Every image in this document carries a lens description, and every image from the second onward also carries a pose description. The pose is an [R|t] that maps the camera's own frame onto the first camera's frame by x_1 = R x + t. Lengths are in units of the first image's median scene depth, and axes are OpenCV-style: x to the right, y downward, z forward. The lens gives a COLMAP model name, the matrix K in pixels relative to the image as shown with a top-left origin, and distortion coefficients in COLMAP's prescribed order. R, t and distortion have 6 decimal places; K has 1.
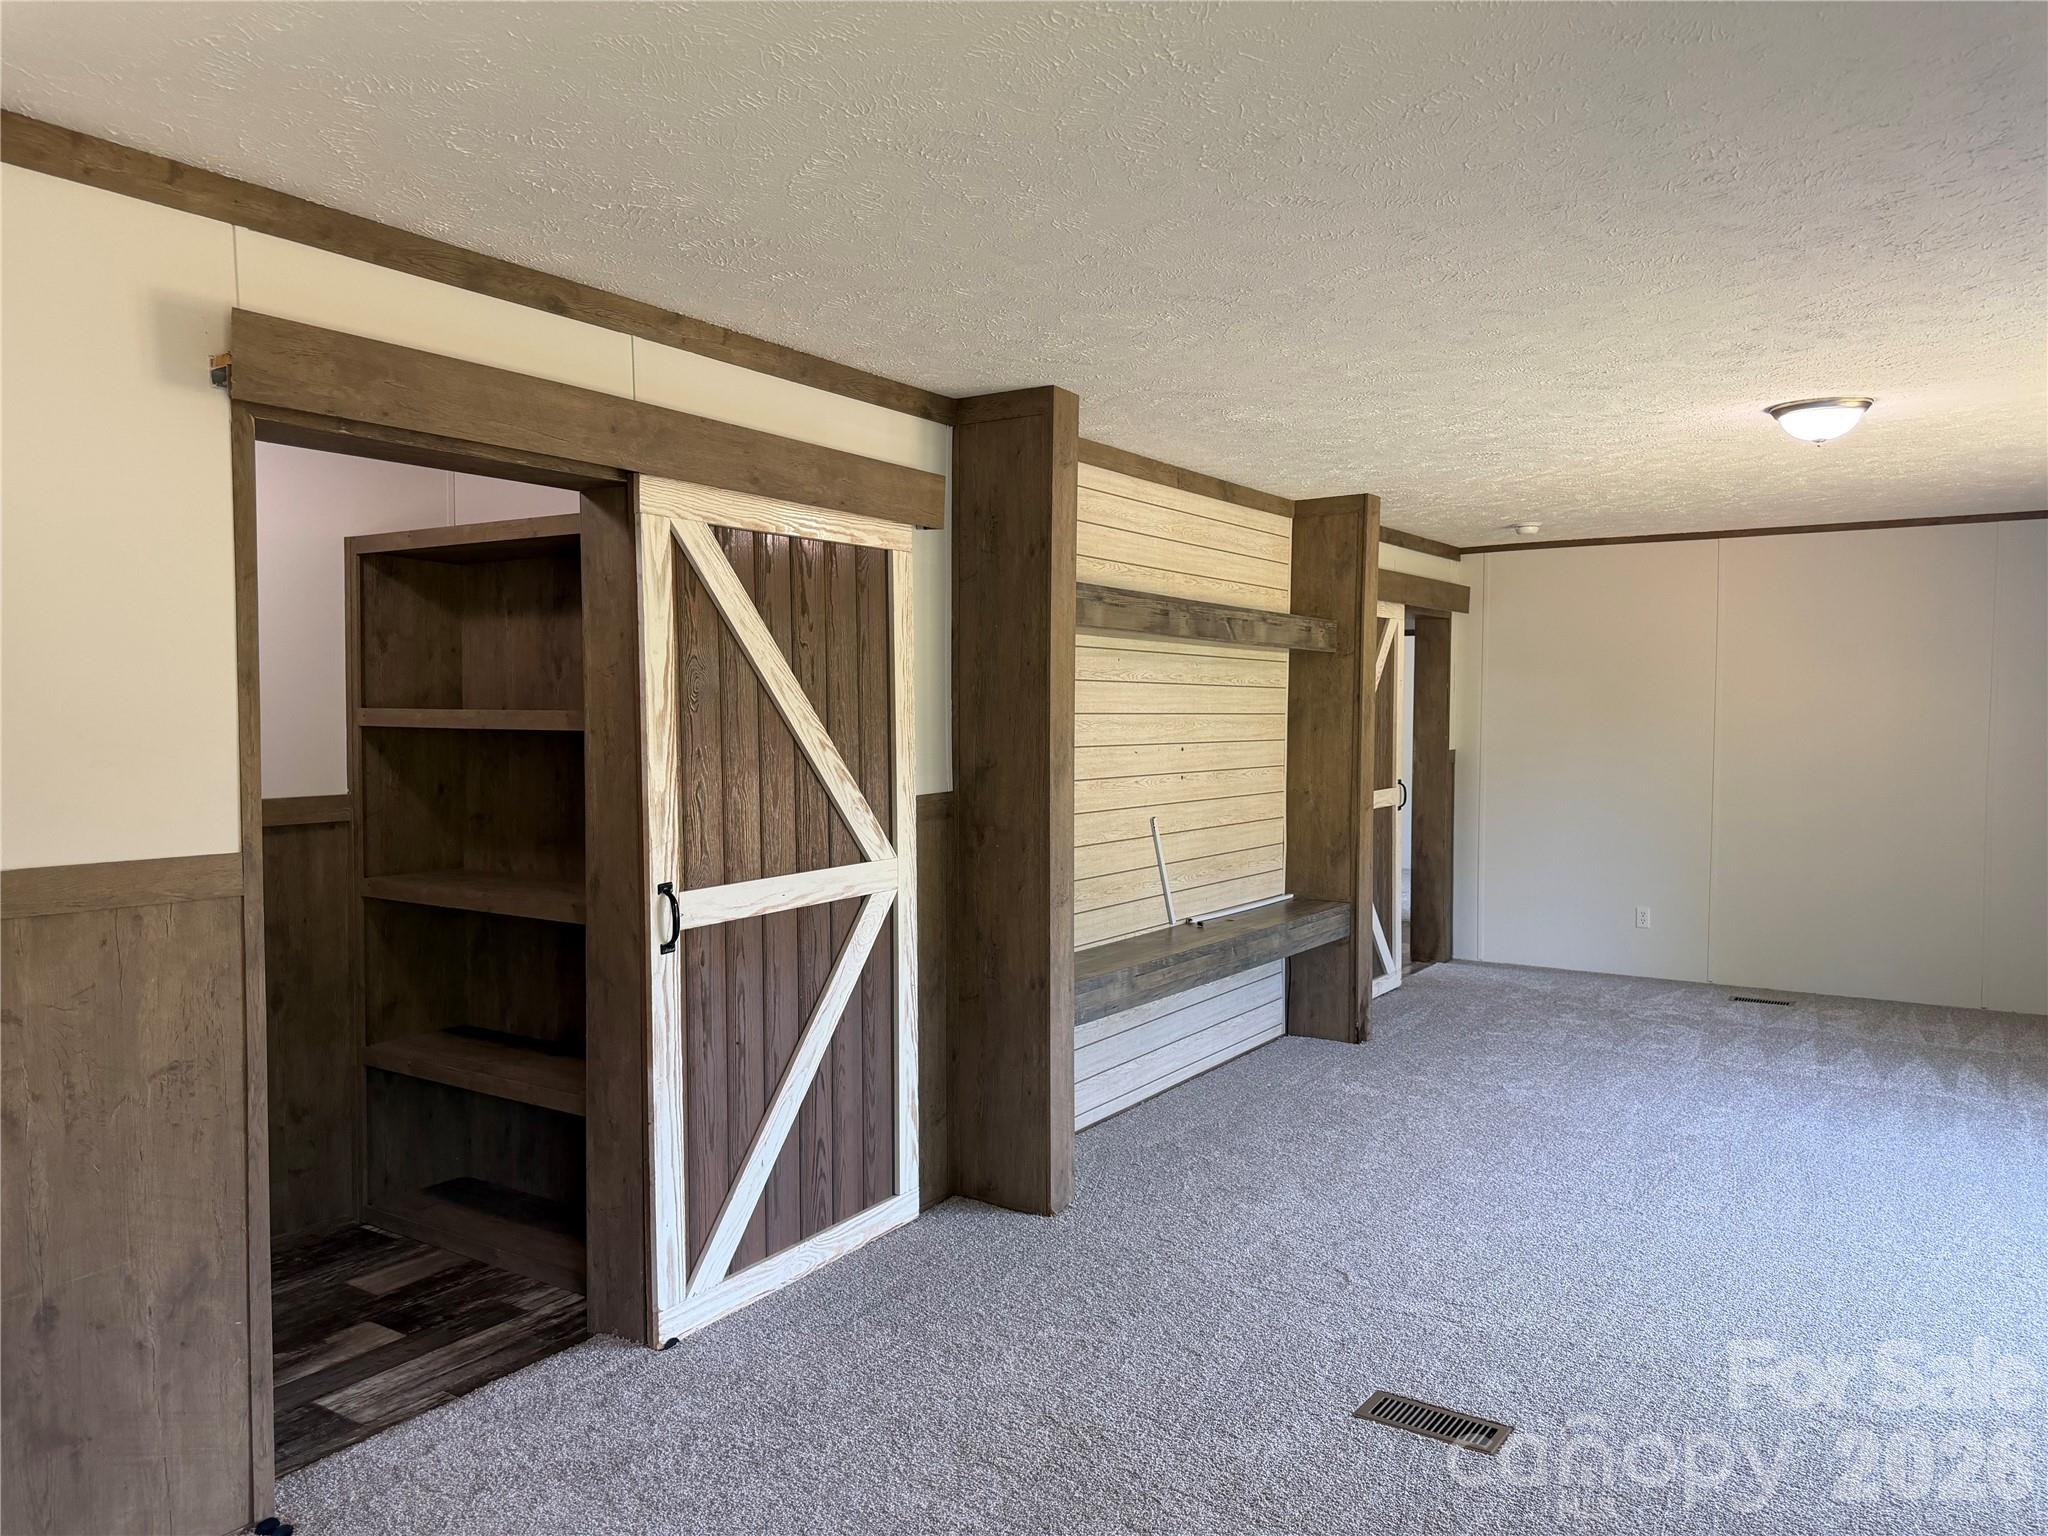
lens RADIAL K [[1453.1, 0, 999.3], [0, 1453.1, 771.4], [0, 0, 1]] dist [0.073435, -0.086959]
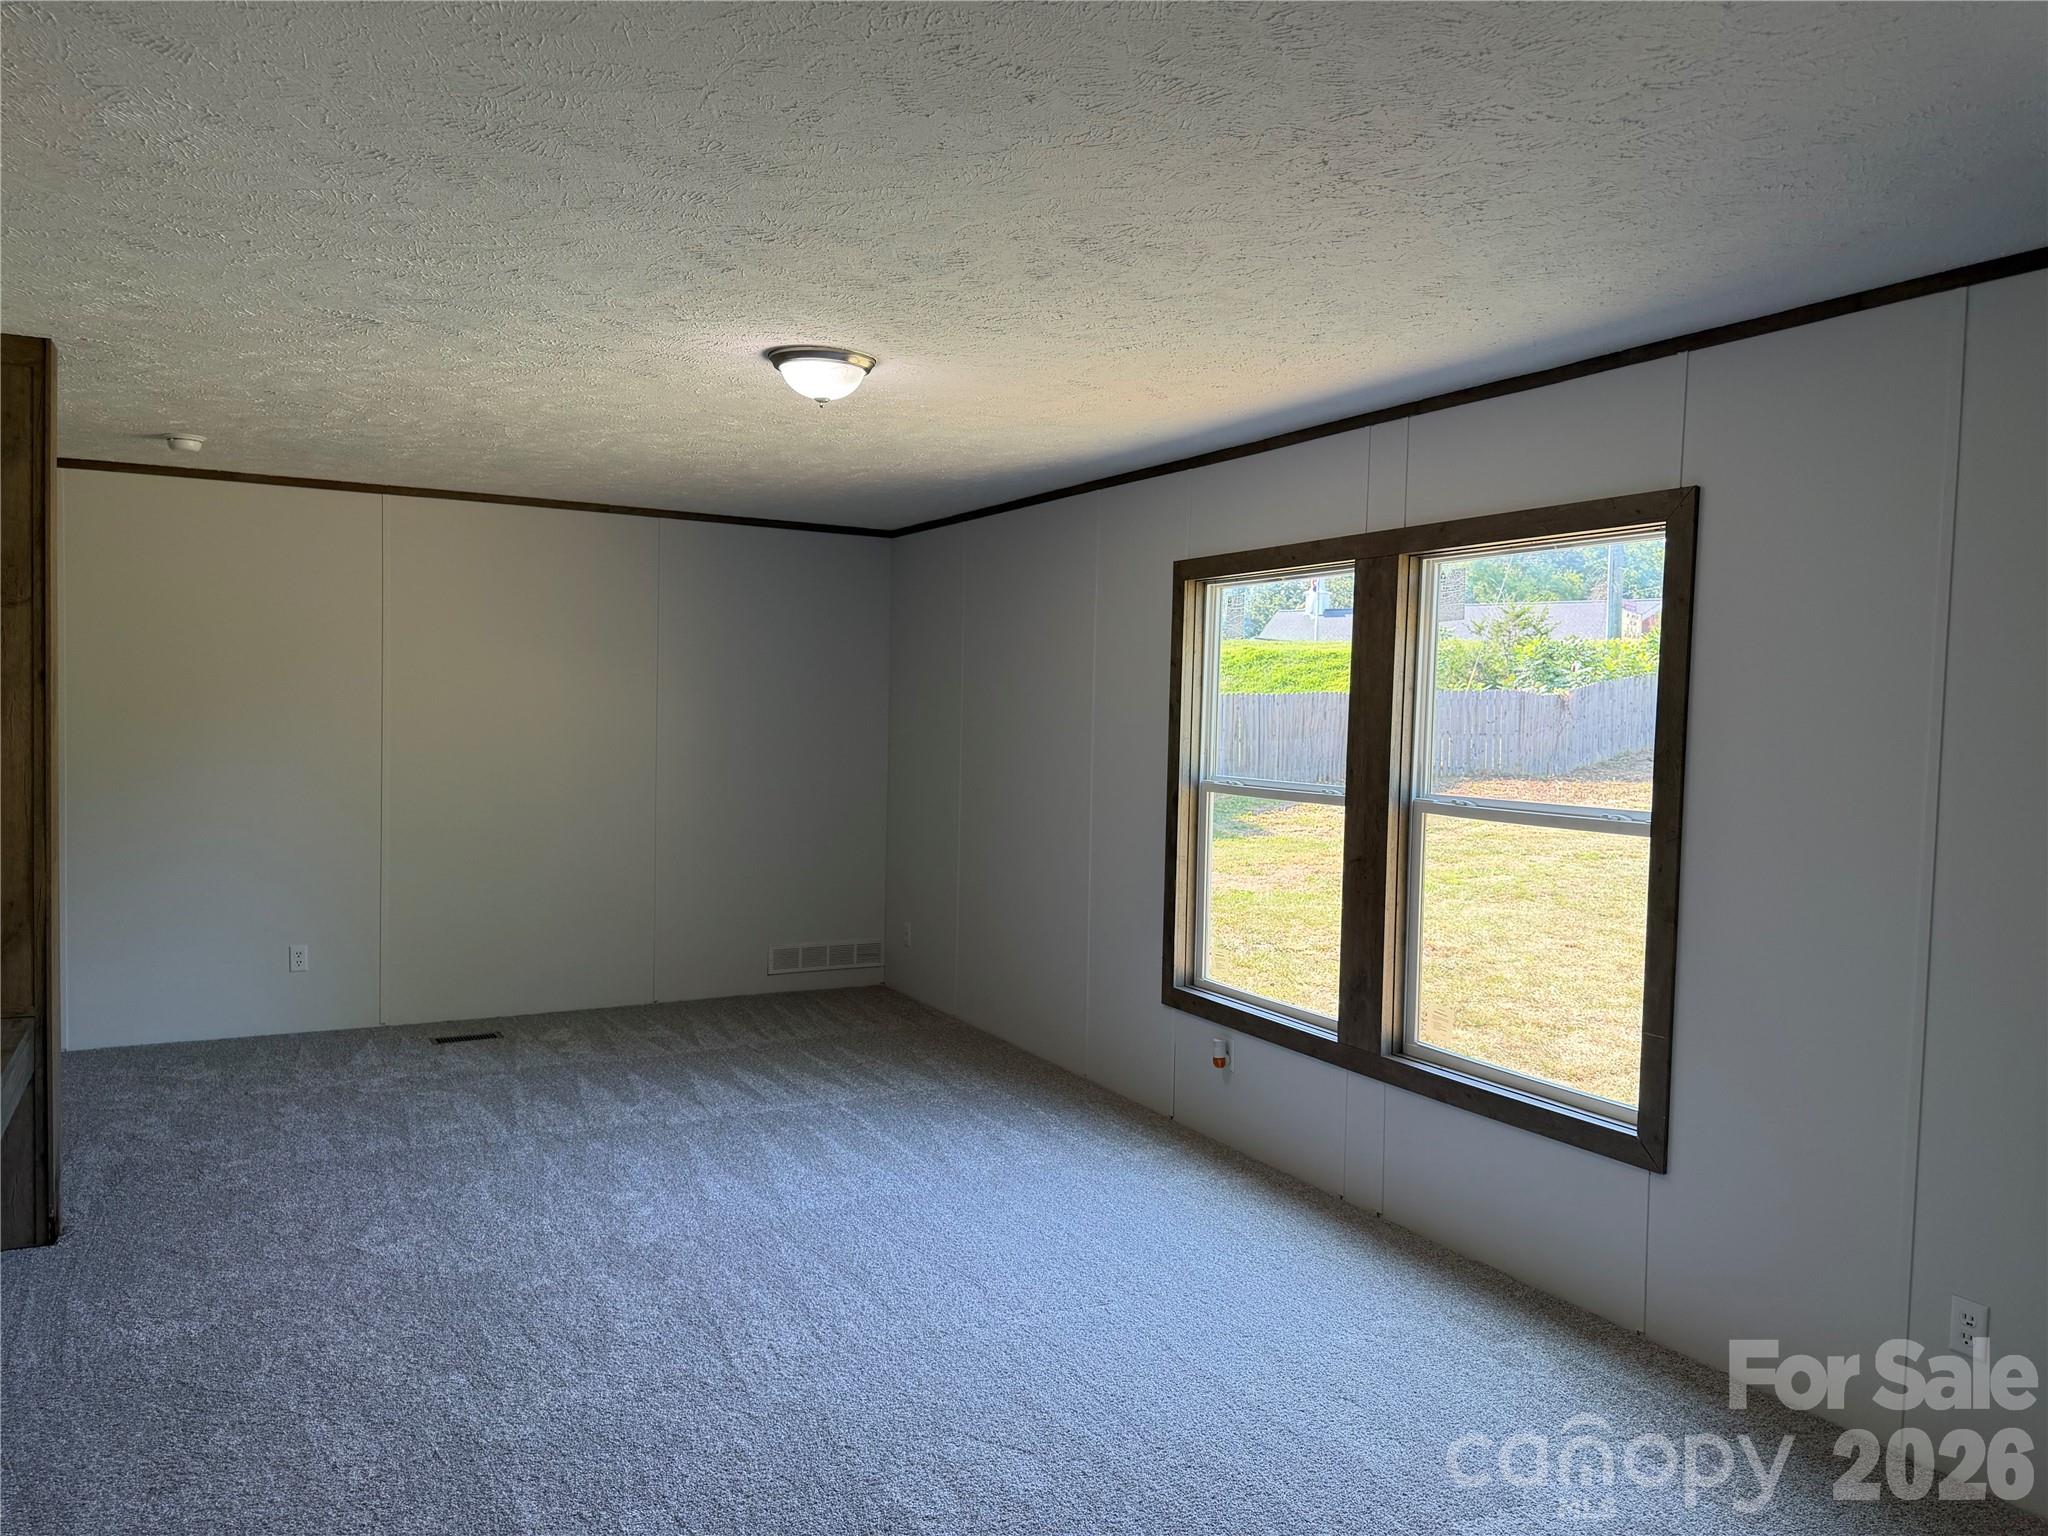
lens RADIAL K [[1453.1, 0, 1023.8], [0, 1453.1, 780.5], [0, 0, 1]] dist [0.073435, -0.086959]
pose [[0.463819, -0.035195, 0.885231, -0.157936], [0.014819, 0.999379, 0.031969, -0.031381], [-0.885806, -0.001709, 0.464052, 0.529346]]
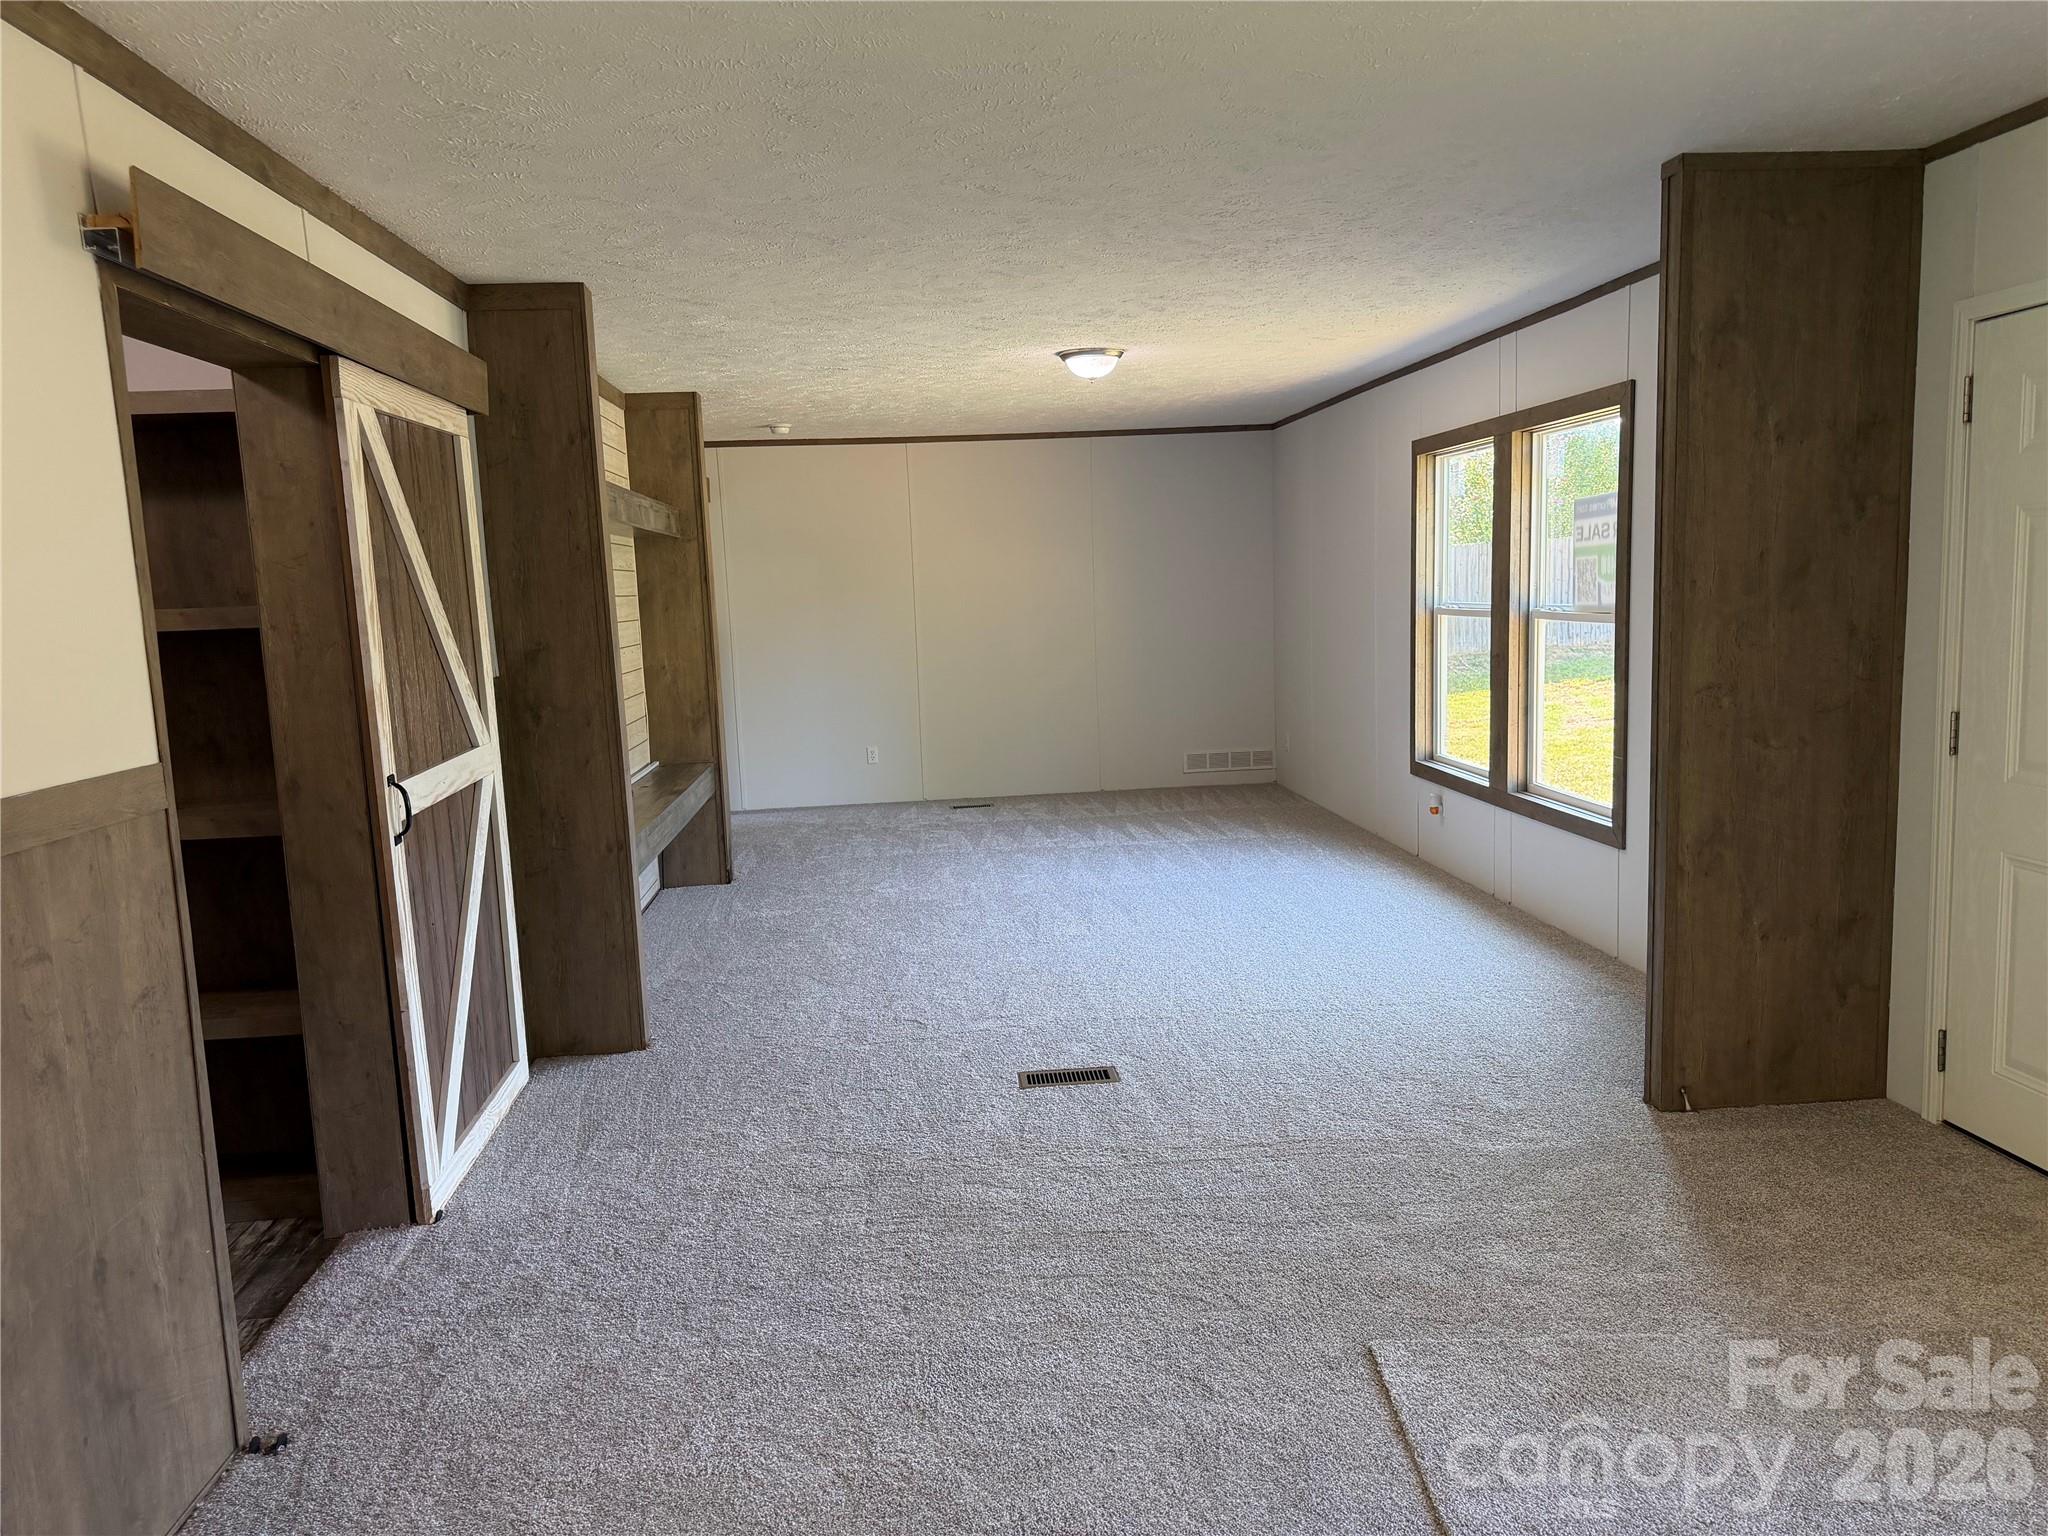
lens RADIAL K [[1453.1, 0, 1038.5], [0, 1453.1, 777.9], [0, 0, 1]] dist [0.073435, -0.086959]
pose [[0.768709, -0.116444, 0.628910, -0.414450], [0.065383, 0.992443, 0.103836, 0.002358], [-0.636248, -0.038700, 0.770513, -0.045143]]
